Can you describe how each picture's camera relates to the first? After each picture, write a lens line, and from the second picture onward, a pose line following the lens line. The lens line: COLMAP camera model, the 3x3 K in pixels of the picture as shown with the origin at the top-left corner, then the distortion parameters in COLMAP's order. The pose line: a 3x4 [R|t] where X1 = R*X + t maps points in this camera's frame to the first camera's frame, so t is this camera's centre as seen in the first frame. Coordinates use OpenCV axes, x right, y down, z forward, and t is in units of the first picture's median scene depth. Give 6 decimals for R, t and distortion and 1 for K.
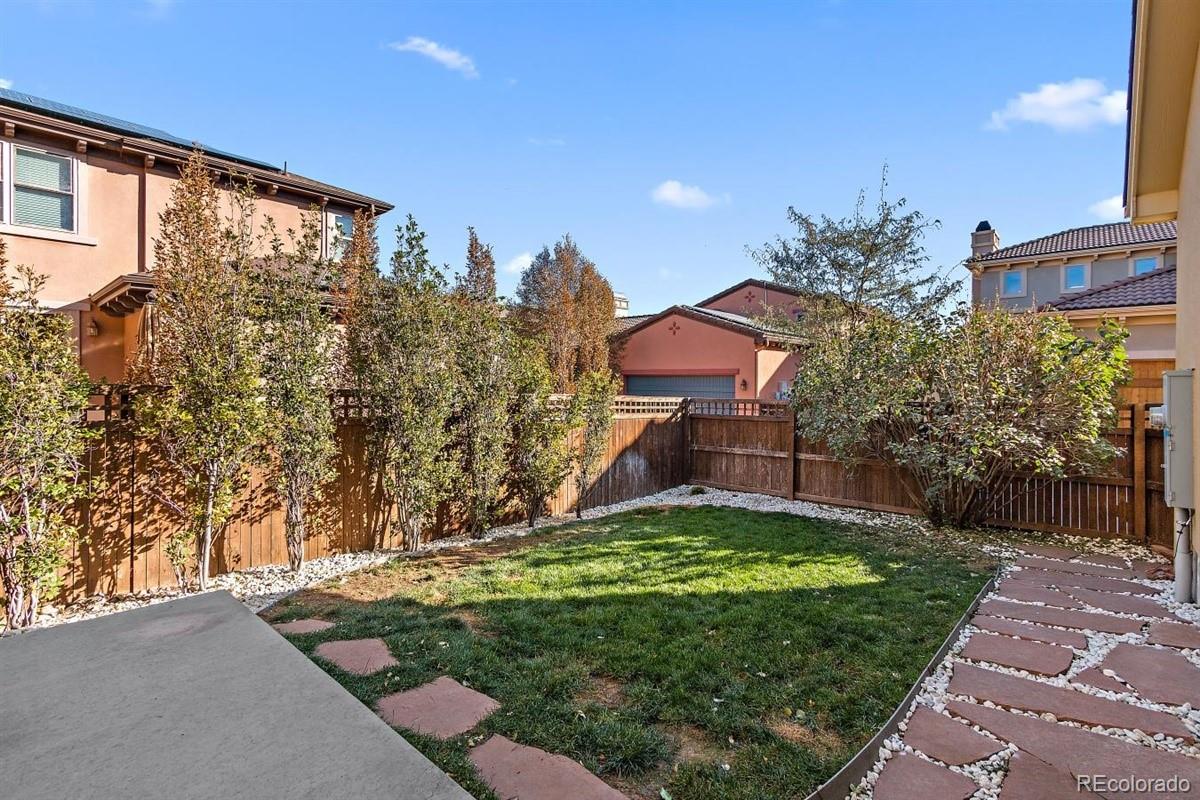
lens RADIAL K [[575.8, 0, 599.6], [0, 575.8, 393.9], [0, 0, 1]] dist [0.003187, -0.000446]
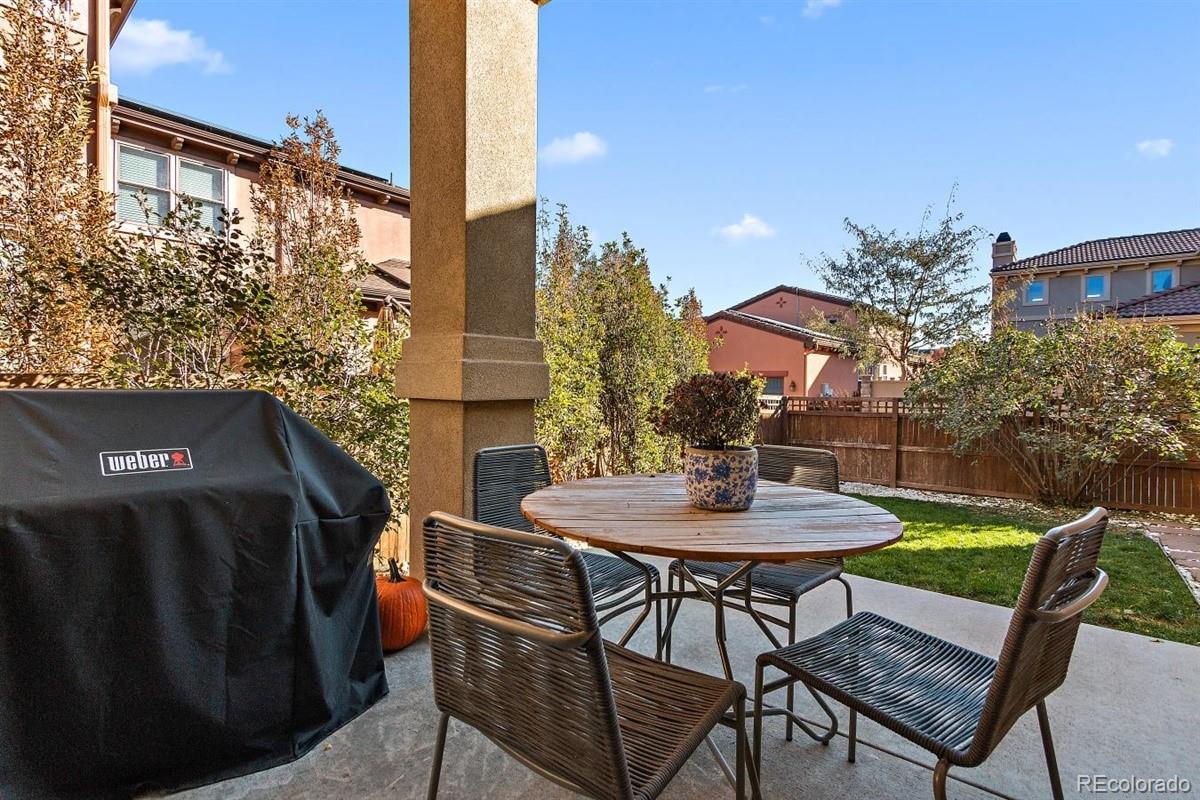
lens RADIAL K [[575.8, 0, 600.3], [0, 575.8, 400.6], [0, 0, 1]] dist [0.003187, -0.000446]
pose [[0.999690, 0.004328, 0.024534, -0.188917], [-0.004483, 0.999970, 0.006262, 0.008351], [-0.024506, -0.006370, 0.999679, -0.071935]]
